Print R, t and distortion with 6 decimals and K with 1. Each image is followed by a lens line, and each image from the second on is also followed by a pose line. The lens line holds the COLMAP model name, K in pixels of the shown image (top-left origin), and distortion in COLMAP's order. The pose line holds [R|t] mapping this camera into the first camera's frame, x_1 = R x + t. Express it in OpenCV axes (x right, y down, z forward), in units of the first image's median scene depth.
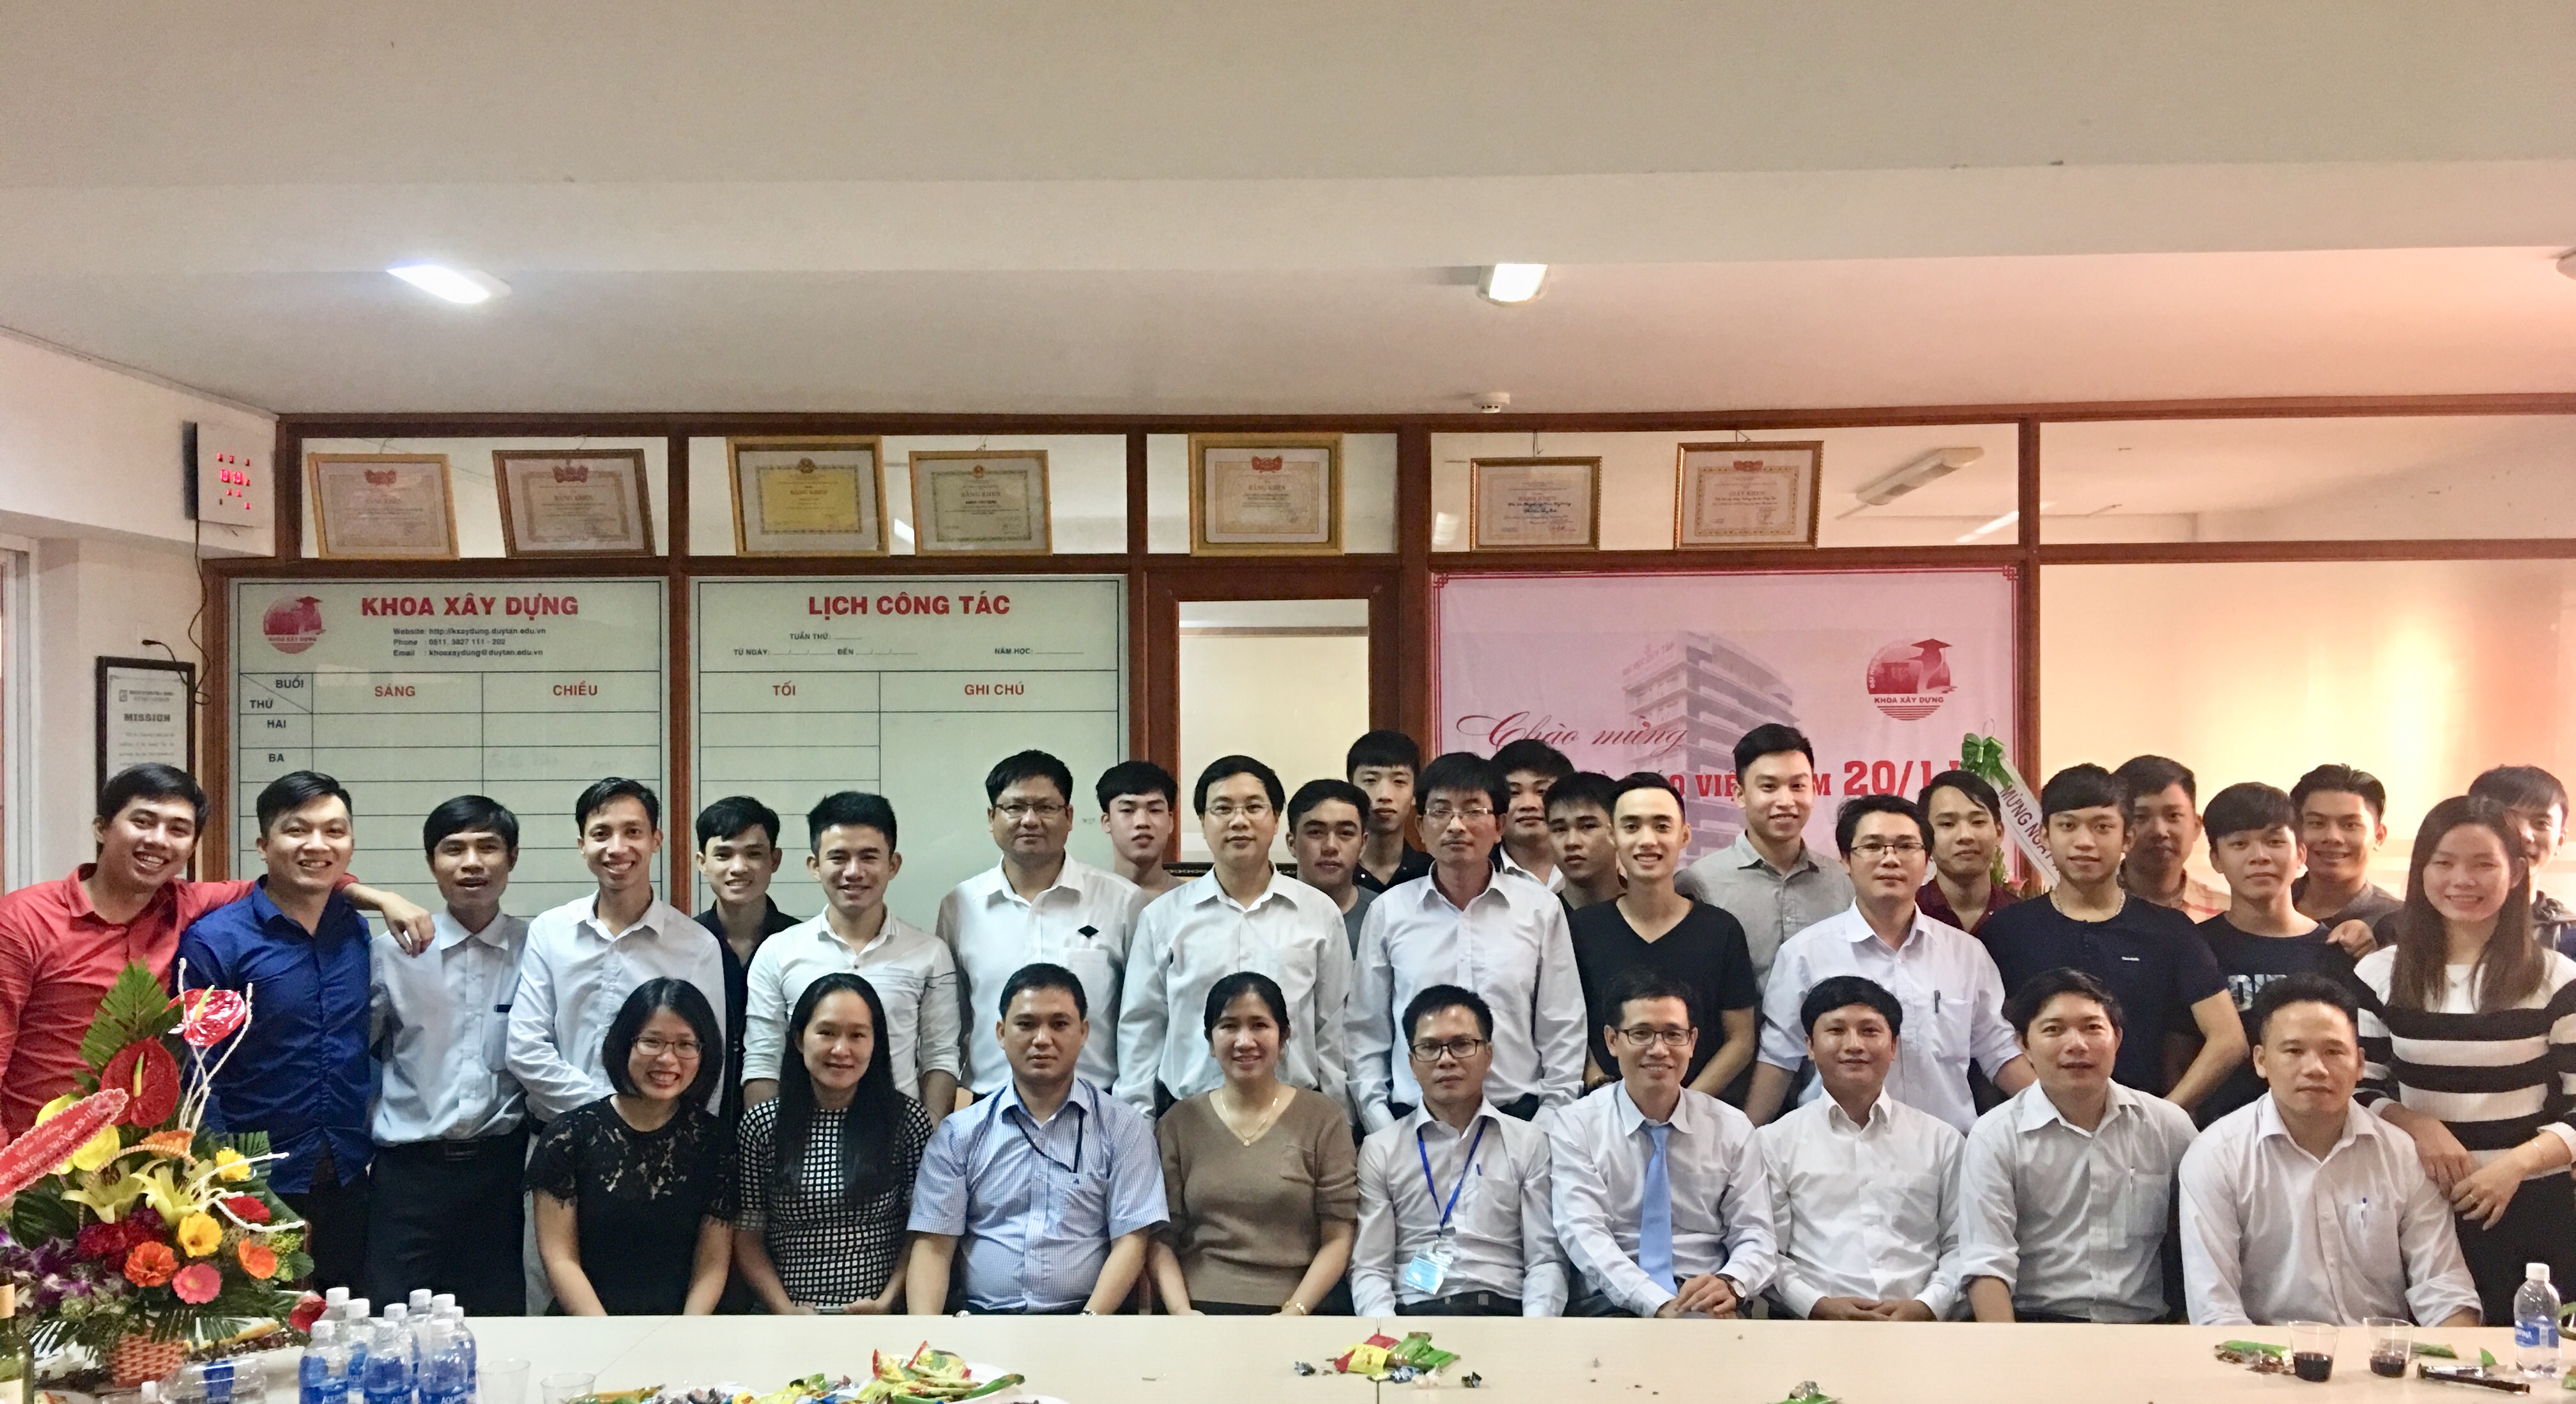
lens RADIAL K [[2021.5, 0, 1341.3], [0, 2021.5, 786.2], [0, 0, 1]] dist [0.013663, -0.007658]
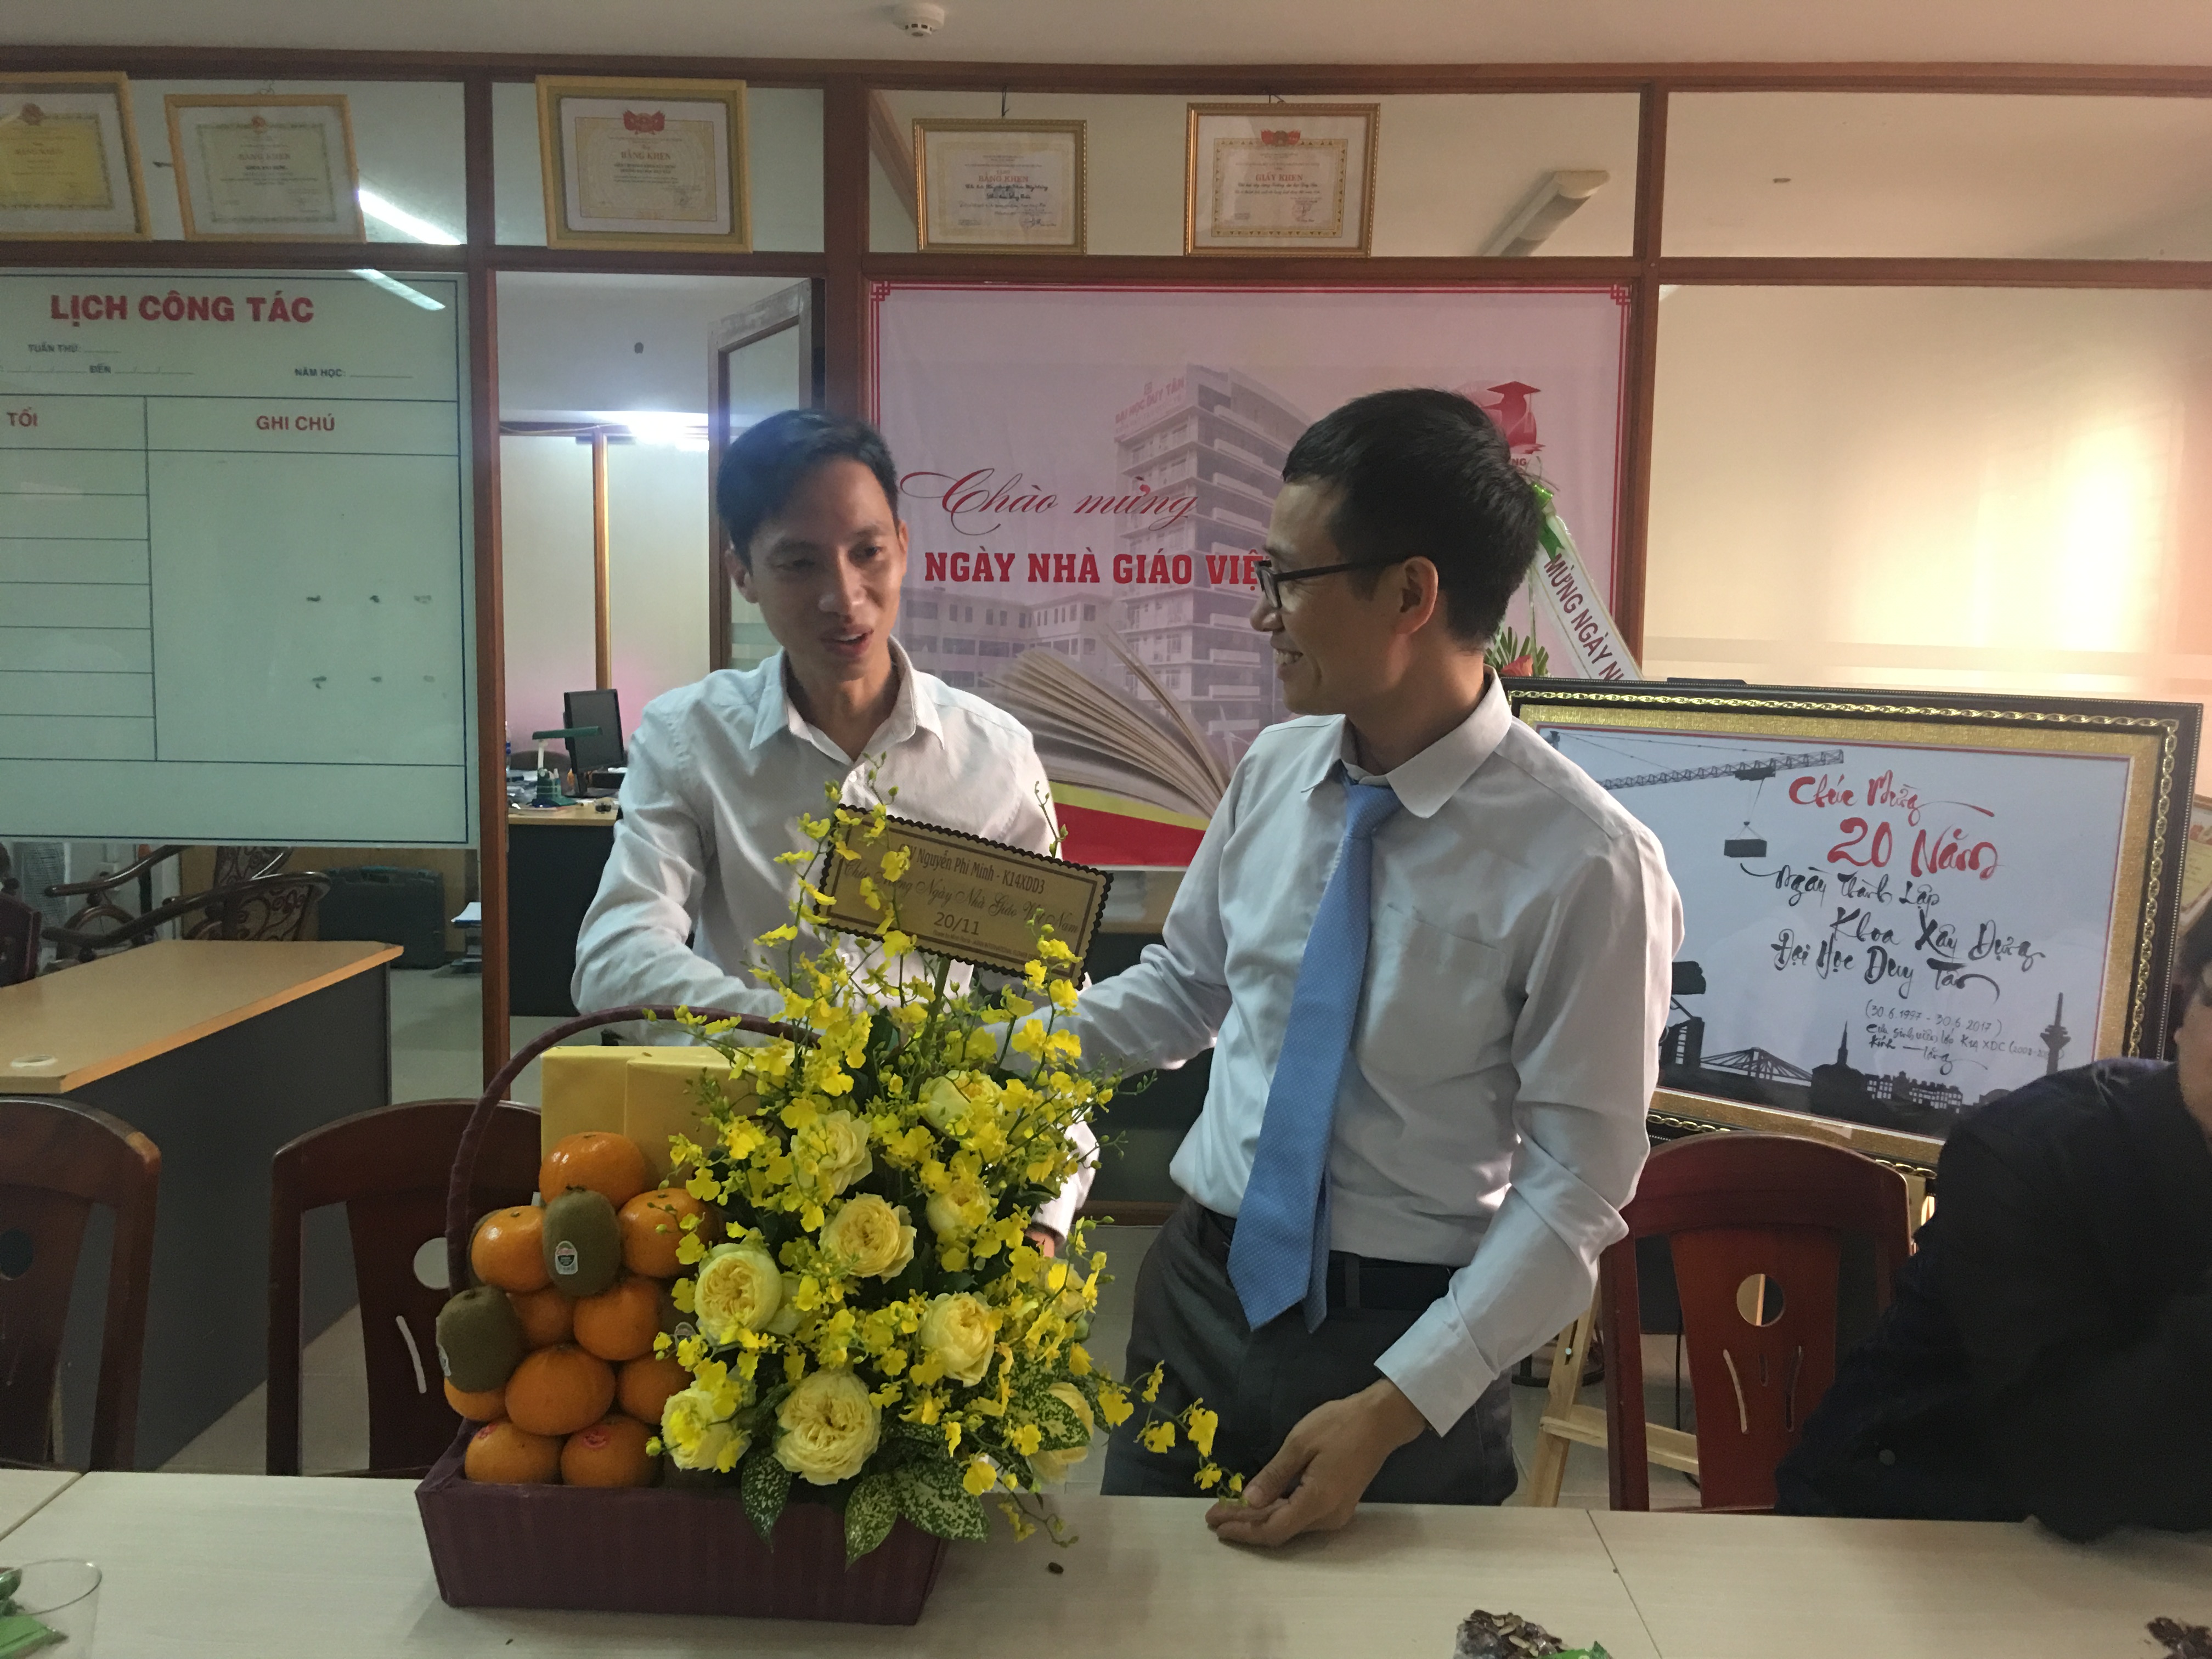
lens RADIAL K [[1868.0, 0, 1114.7], [0, 1868.0, 820.1], [0, 0, 1]] dist [-0.011099, -0.023816]
pose [[0.999505, 0.020203, 0.024113, 0.125174], [-0.022809, 0.993311, 0.113193, 0.014660], [-0.021665, -0.113687, 0.993280, 0.281556]]
